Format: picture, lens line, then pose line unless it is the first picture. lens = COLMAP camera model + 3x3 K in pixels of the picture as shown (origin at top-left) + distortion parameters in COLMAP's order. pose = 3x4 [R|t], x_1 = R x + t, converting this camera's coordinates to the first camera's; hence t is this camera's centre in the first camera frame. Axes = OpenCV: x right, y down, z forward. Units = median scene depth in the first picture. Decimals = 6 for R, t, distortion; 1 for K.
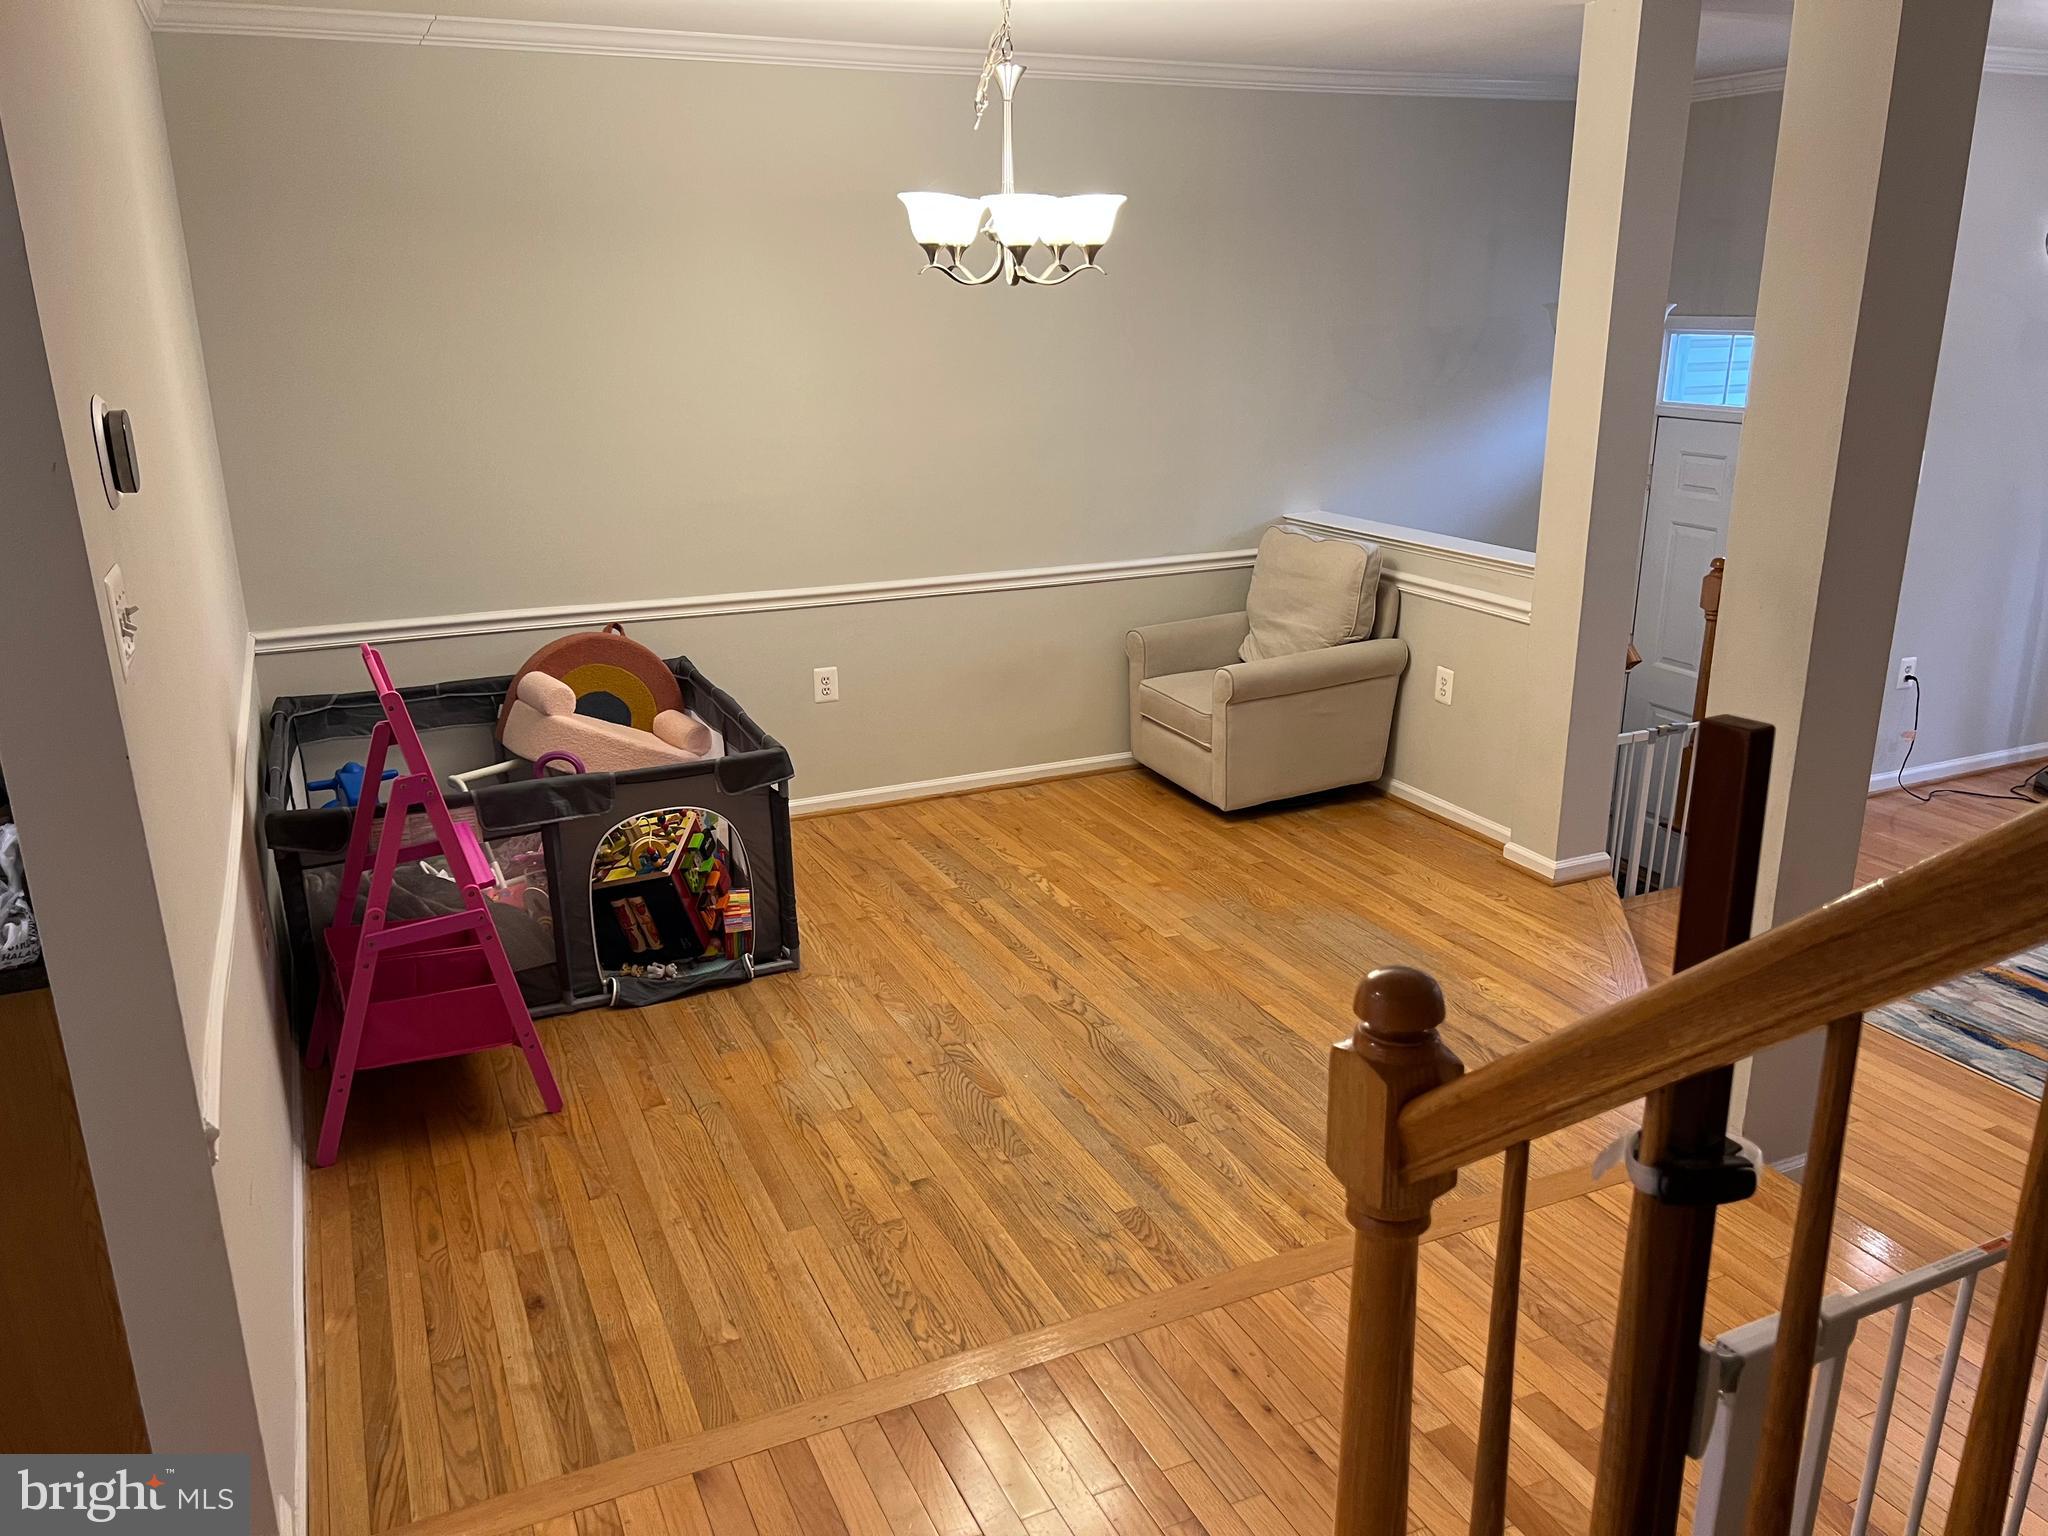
lens RADIAL K [[1532.7, 0, 1028.8], [0, 1532.7, 777.0], [0, 0, 1]] dist [0.075359, -0.088275]
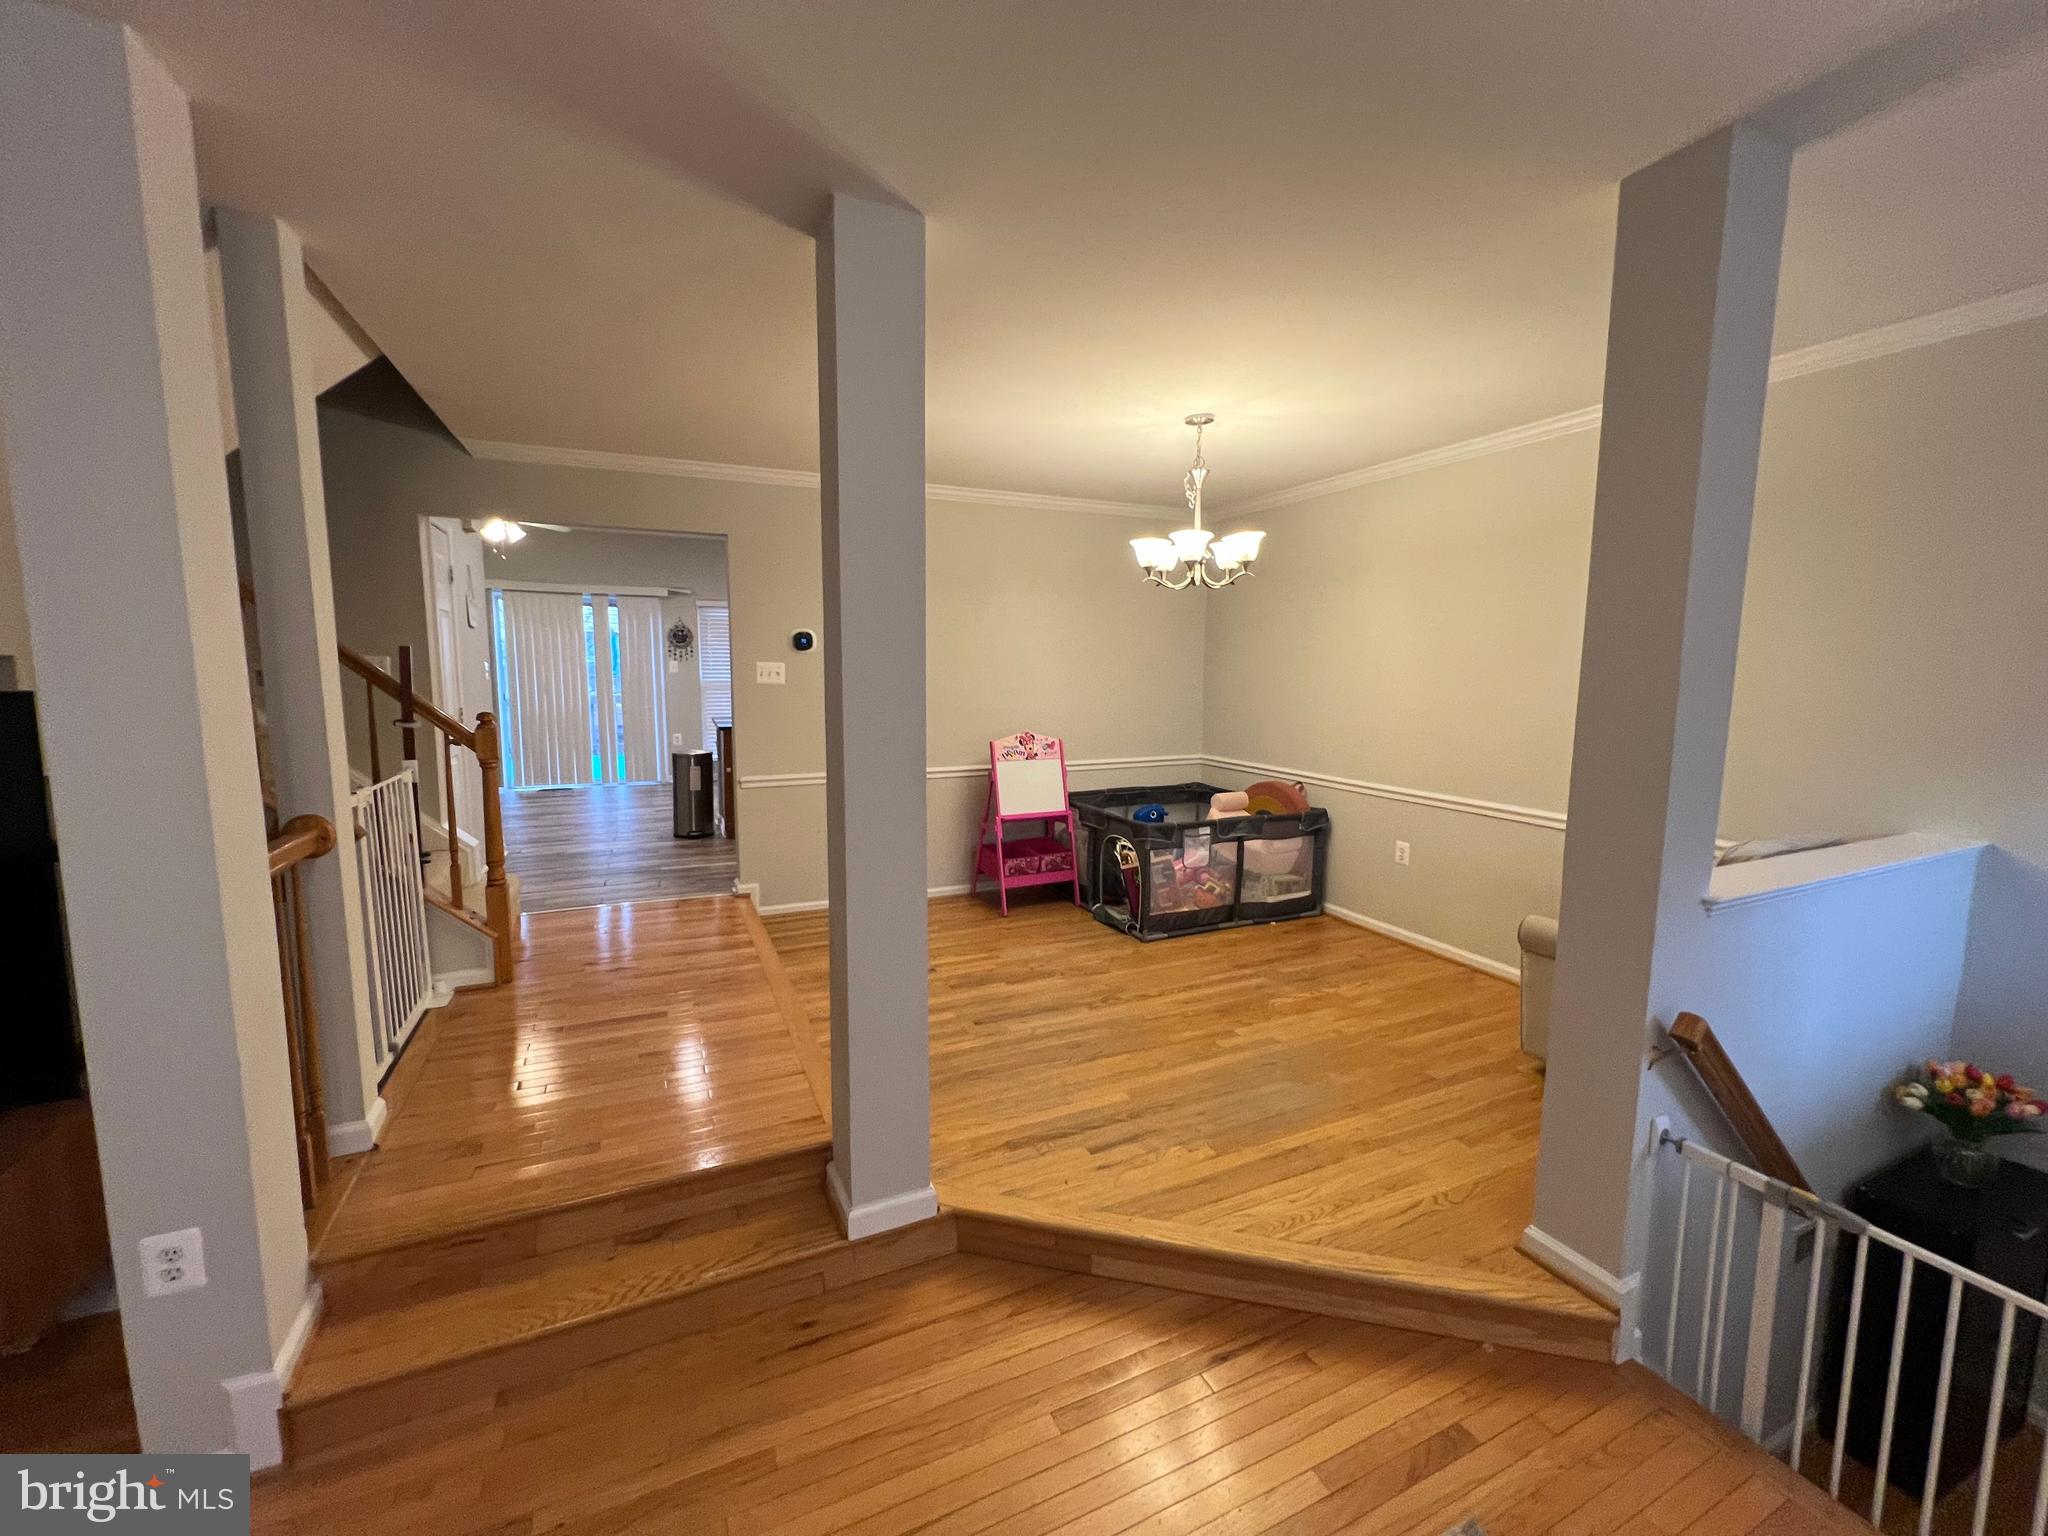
lens RADIAL K [[821.0, 0, 1019.0], [0, 821.0, 762.9], [0, 0, 1]] dist [-0.002671, 0.001127]
pose [[-0.001175, 0.129306, -0.991604, 0.869890], [-0.304237, 0.944553, 0.123531, -0.171992], [0.952596, 0.301827, 0.038229, 0.777697]]
